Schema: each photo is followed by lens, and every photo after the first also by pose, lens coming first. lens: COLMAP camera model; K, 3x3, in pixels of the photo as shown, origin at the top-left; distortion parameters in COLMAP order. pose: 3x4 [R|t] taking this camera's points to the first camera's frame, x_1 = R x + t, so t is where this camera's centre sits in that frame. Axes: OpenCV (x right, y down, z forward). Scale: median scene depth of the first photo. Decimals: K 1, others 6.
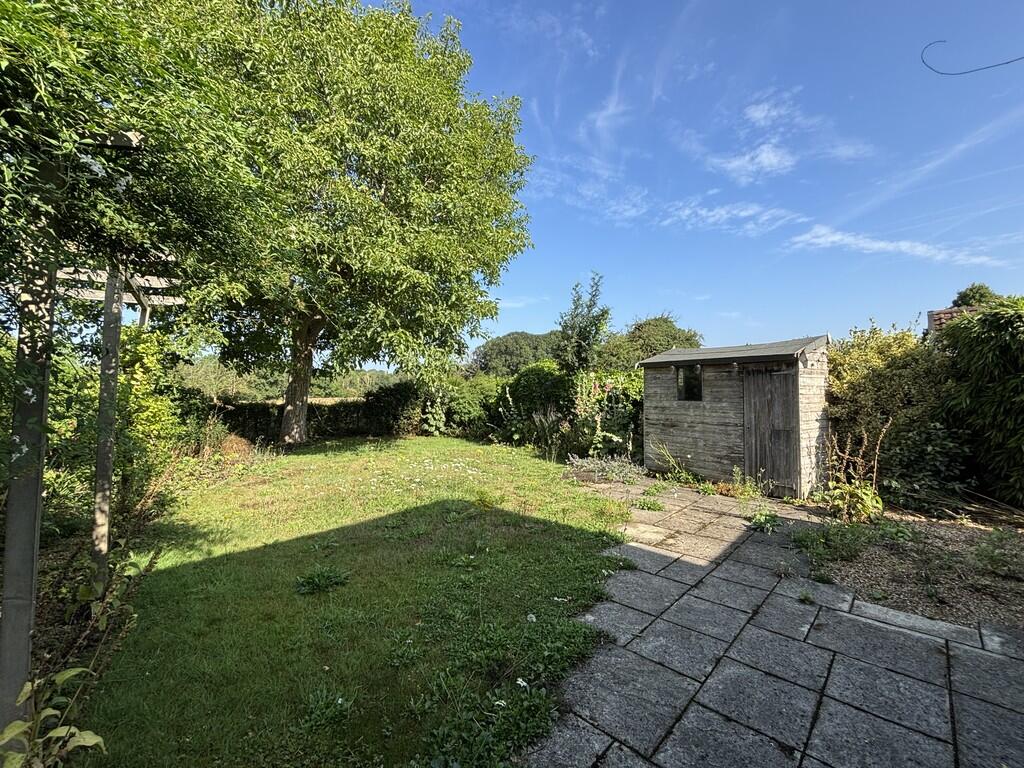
lens RADIAL K [[443.3, 0, 512.0], [0, 443.3, 384.0], [0, 0, 1]] dist [0.002257, 0.000666]
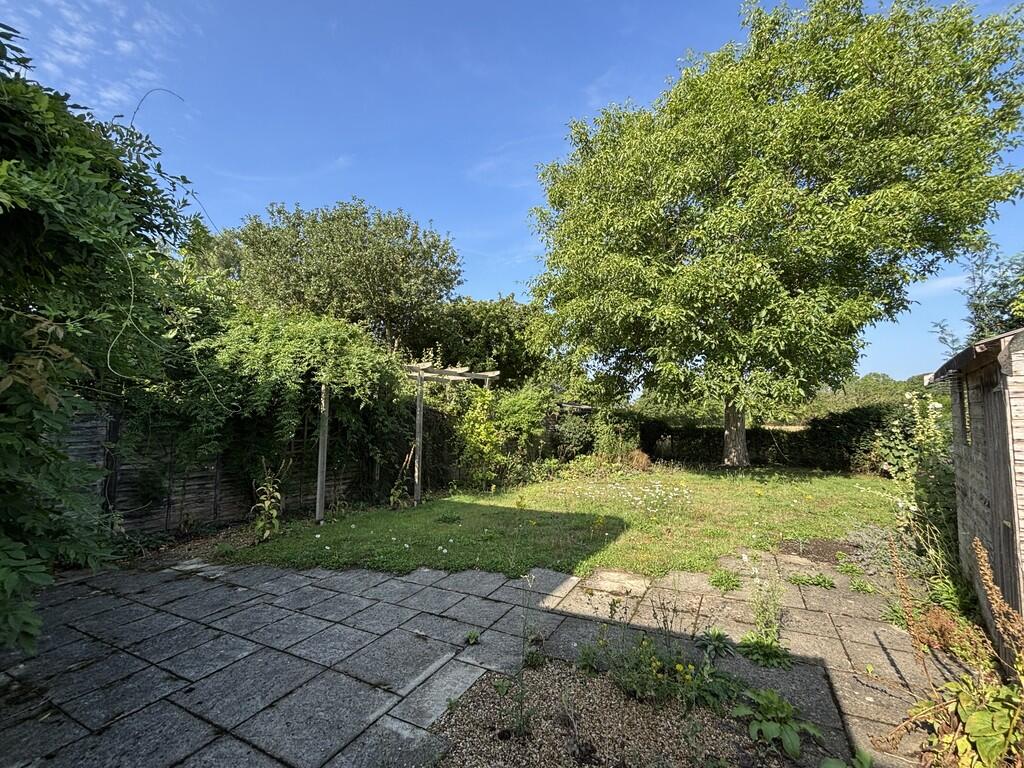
lens RADIAL K [[443.3, 0, 512.0], [0, 443.3, 384.0], [0, 0, 1]] dist [0.002257, 0.000666]
pose [[0.253754, -0.071895, -0.964593, 1.709527], [0.025448, 0.997385, -0.067644, -0.019780], [0.966934, -0.007382, 0.254920, 0.844122]]
